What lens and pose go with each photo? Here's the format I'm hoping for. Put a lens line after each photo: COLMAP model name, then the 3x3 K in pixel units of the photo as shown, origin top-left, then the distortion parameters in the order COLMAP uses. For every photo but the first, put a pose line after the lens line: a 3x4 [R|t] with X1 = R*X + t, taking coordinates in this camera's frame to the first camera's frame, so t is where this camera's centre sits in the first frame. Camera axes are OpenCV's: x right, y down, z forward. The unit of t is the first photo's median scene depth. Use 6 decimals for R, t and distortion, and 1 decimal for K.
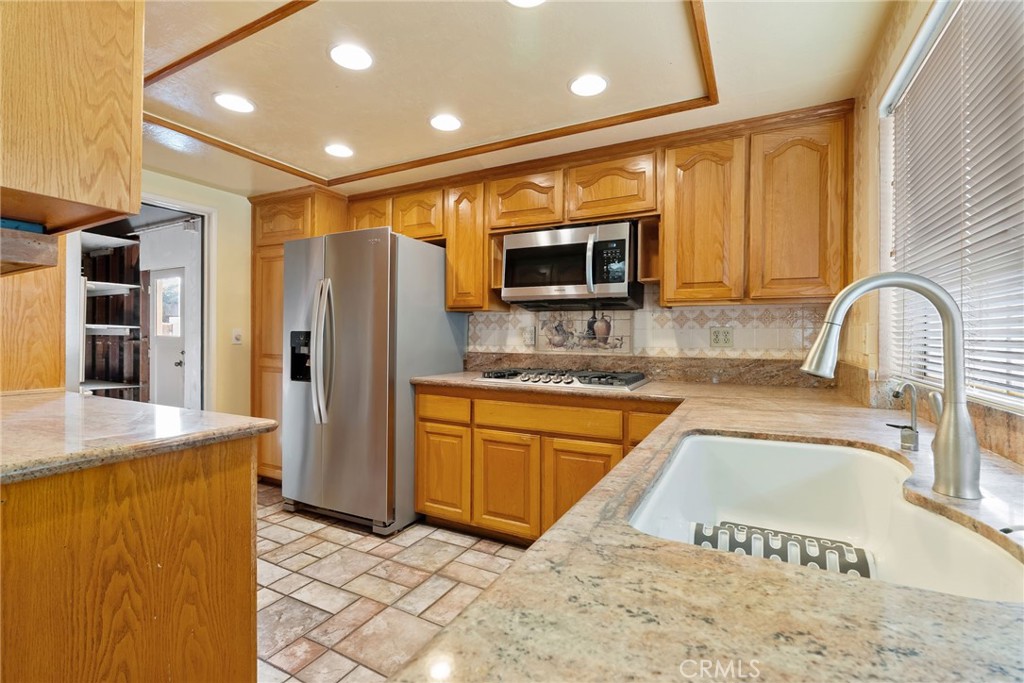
lens RADIAL K [[462.2, 0, 503.6], [0, 462.2, 332.3], [0, 0, 1]] dist [-0.011442, 0.002103]
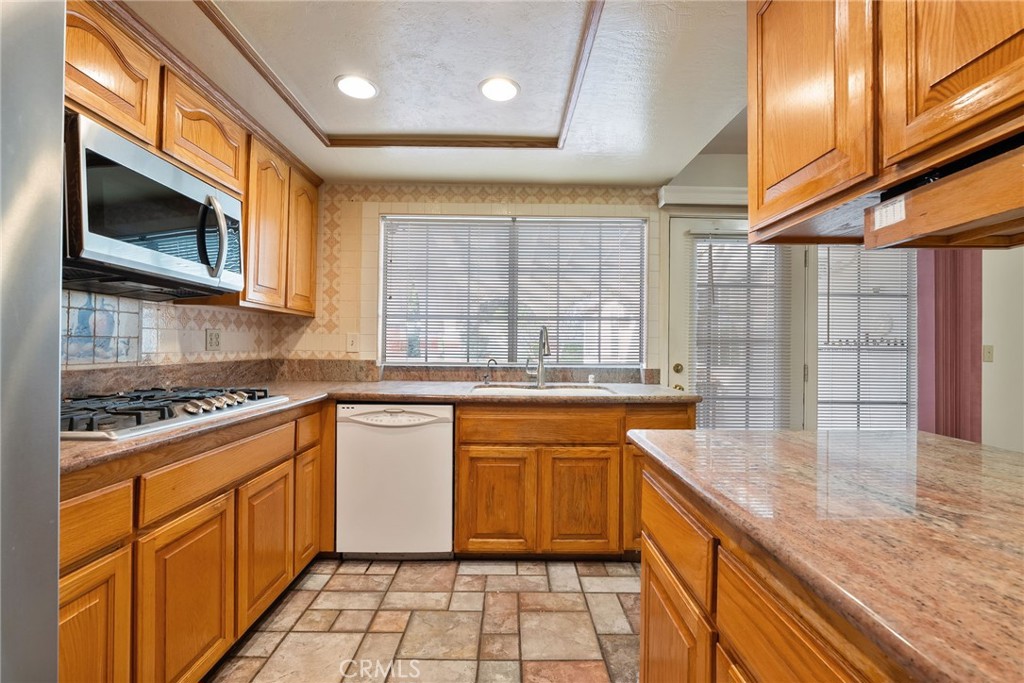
lens RADIAL K [[462.2, 0, 521.1], [0, 462.2, 336.8], [0, 0, 1]] dist [-0.011442, 0.002103]
pose [[-0.506824, 0.006020, 0.862029, -0.632038], [-0.019623, 0.999636, -0.018519, 0.008686], [-0.861826, -0.026301, -0.506521, 0.887490]]
